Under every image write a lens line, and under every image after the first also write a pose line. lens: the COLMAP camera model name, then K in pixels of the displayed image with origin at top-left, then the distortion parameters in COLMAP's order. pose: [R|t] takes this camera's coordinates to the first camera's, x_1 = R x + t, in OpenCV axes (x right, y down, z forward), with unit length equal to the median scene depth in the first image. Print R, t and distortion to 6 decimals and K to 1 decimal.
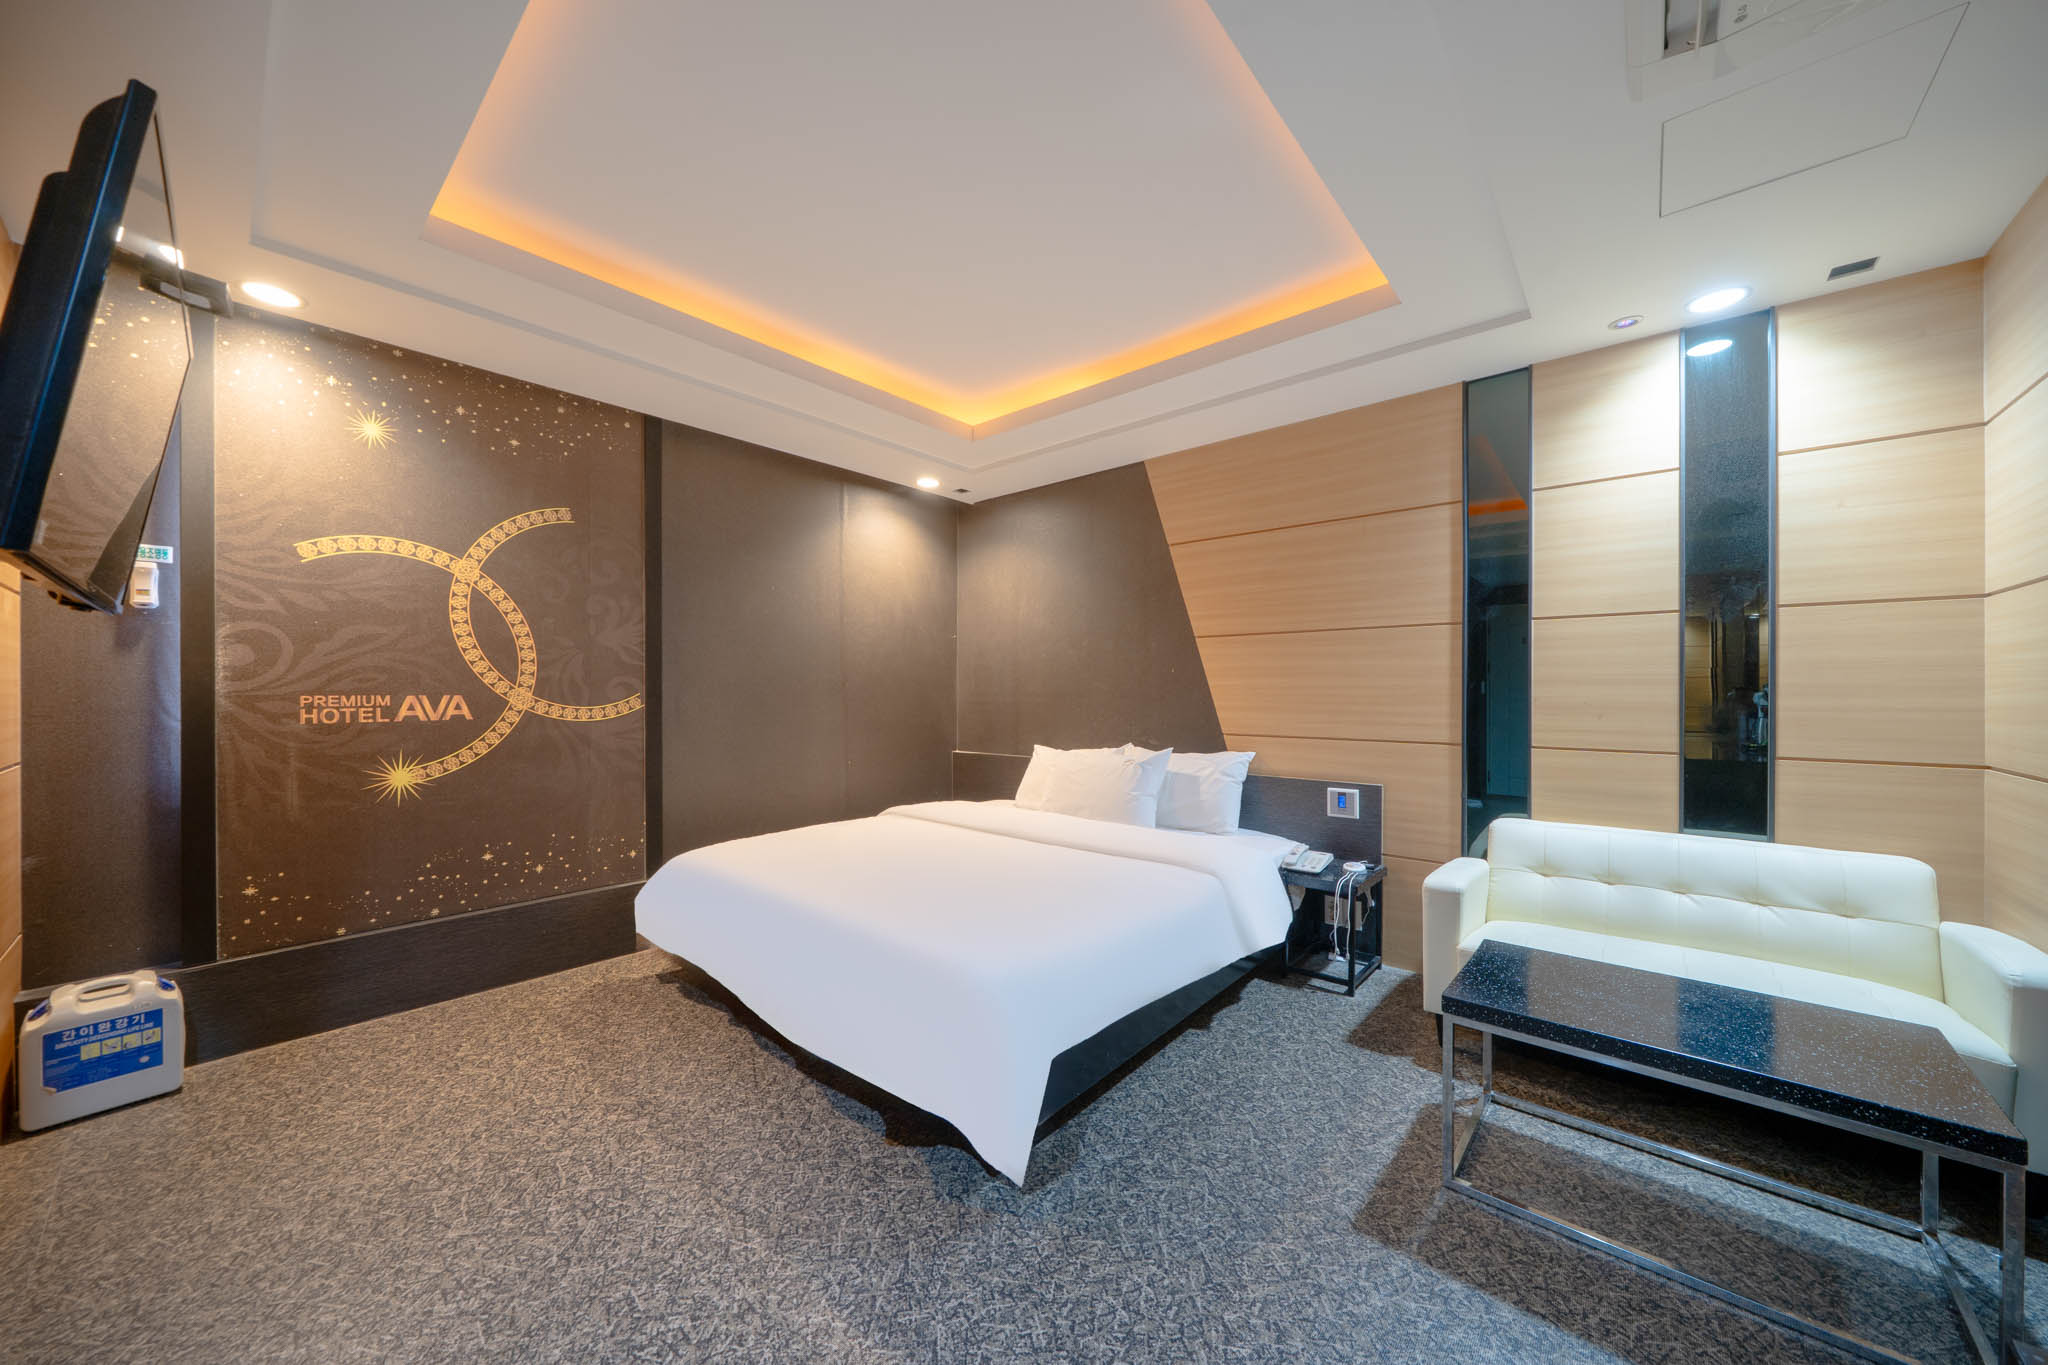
lens RADIAL K [[718.2, 0, 1026.7], [0, 718.2, 686.5], [0, 0, 1]] dist [-0.001028, 0.000118]
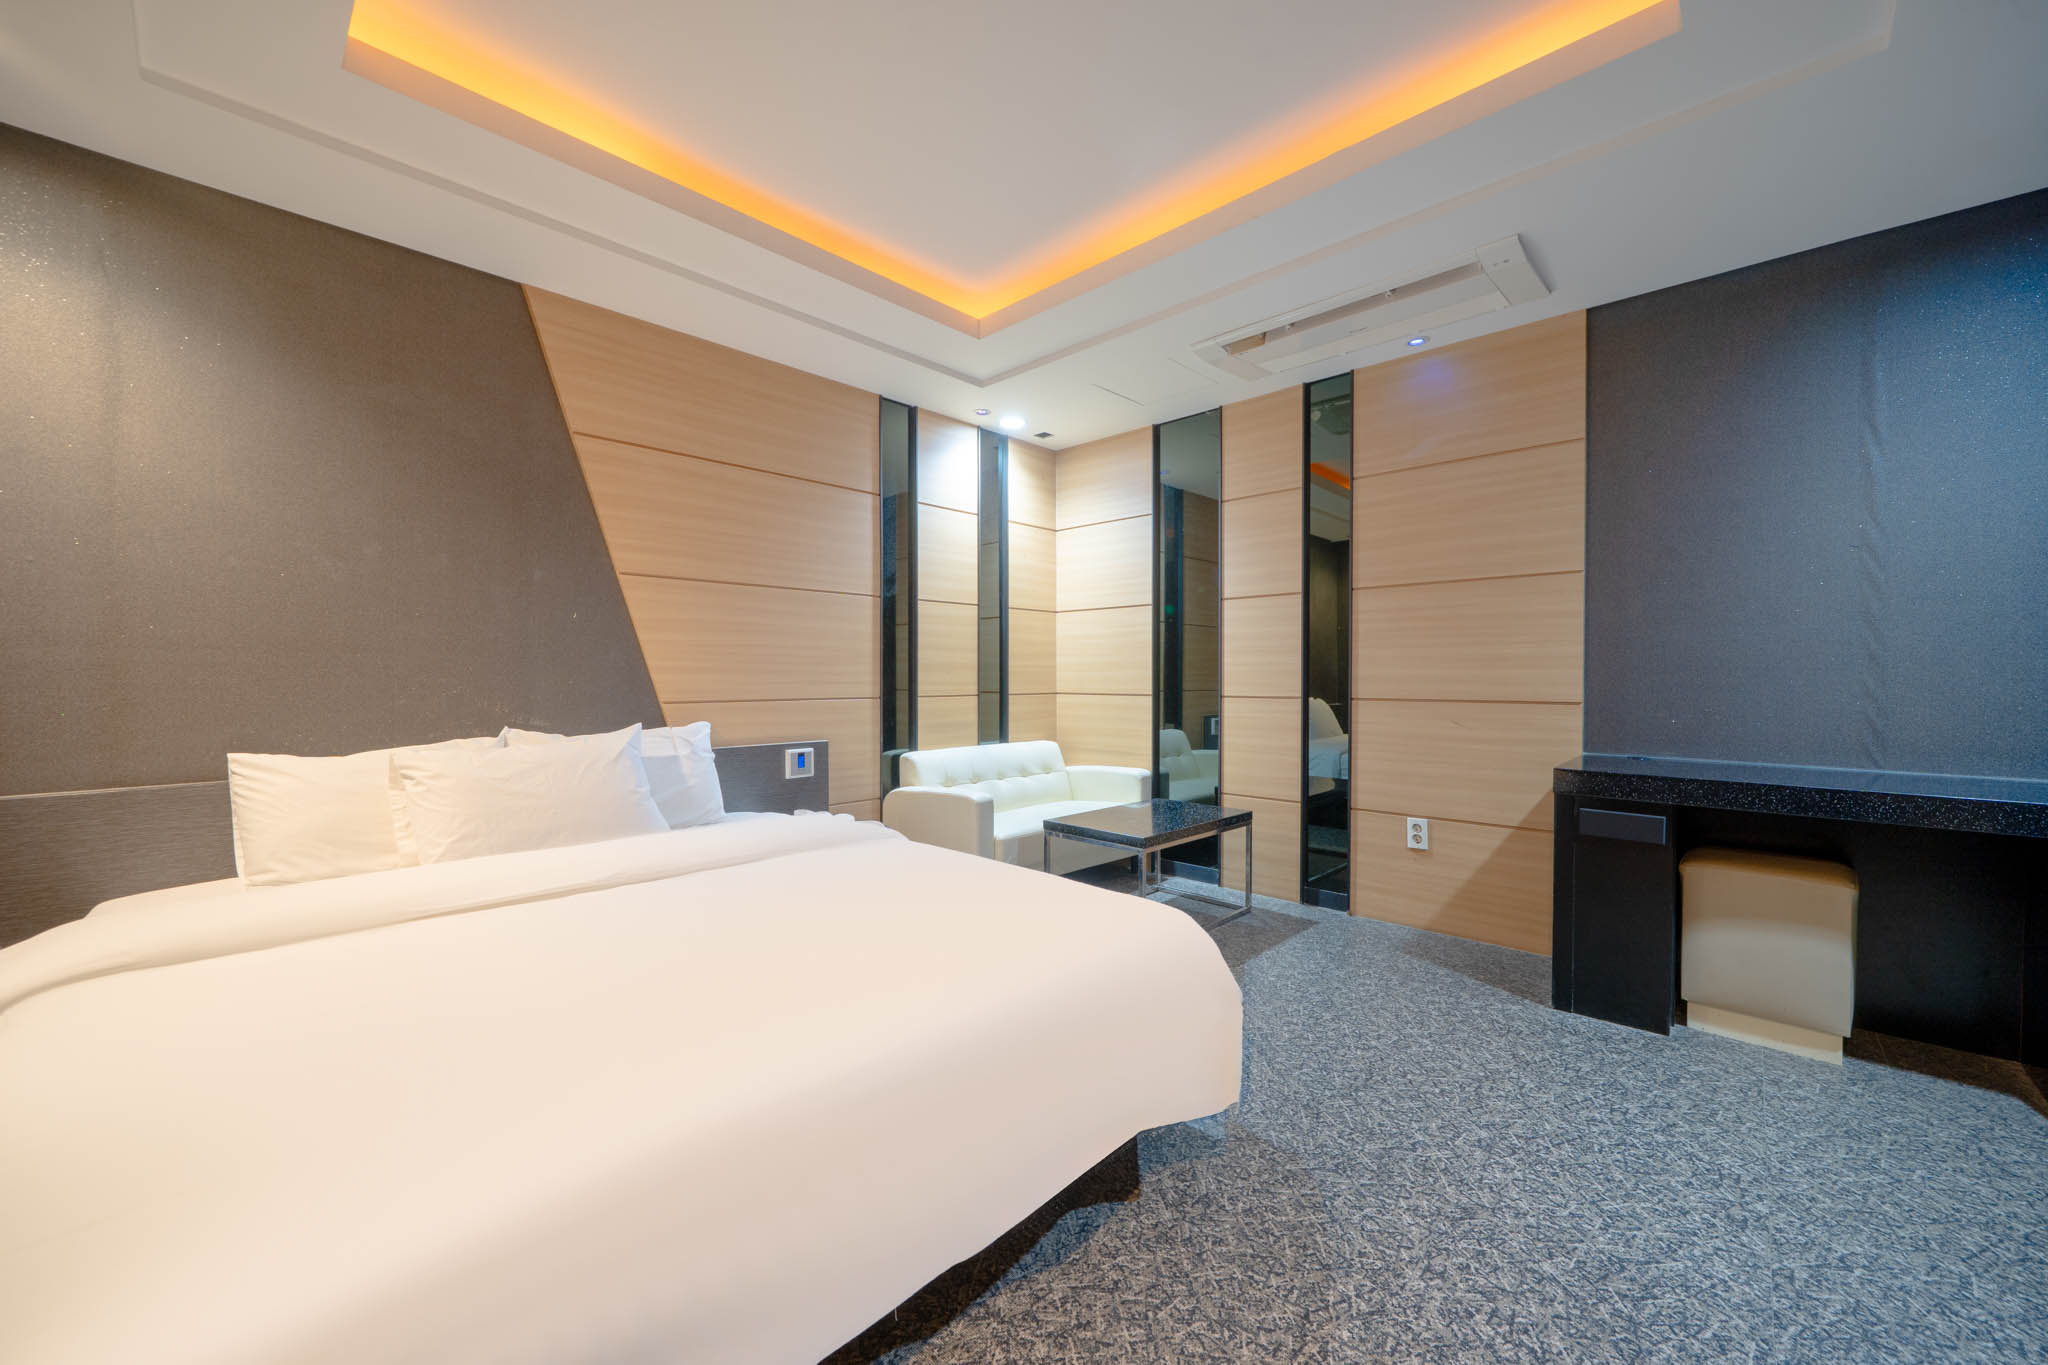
lens RADIAL K [[766.5, 0, 1024.0], [0, 766.5, 682.5], [0, 0, 1]] dist [-0.002679, 0.000007]
pose [[0.054295, -0.008009, 0.998493, -0.808773], [-0.001604, 0.999966, 0.008108, 0.054509], [-0.998524, -0.002042, 0.054280, 0.849590]]
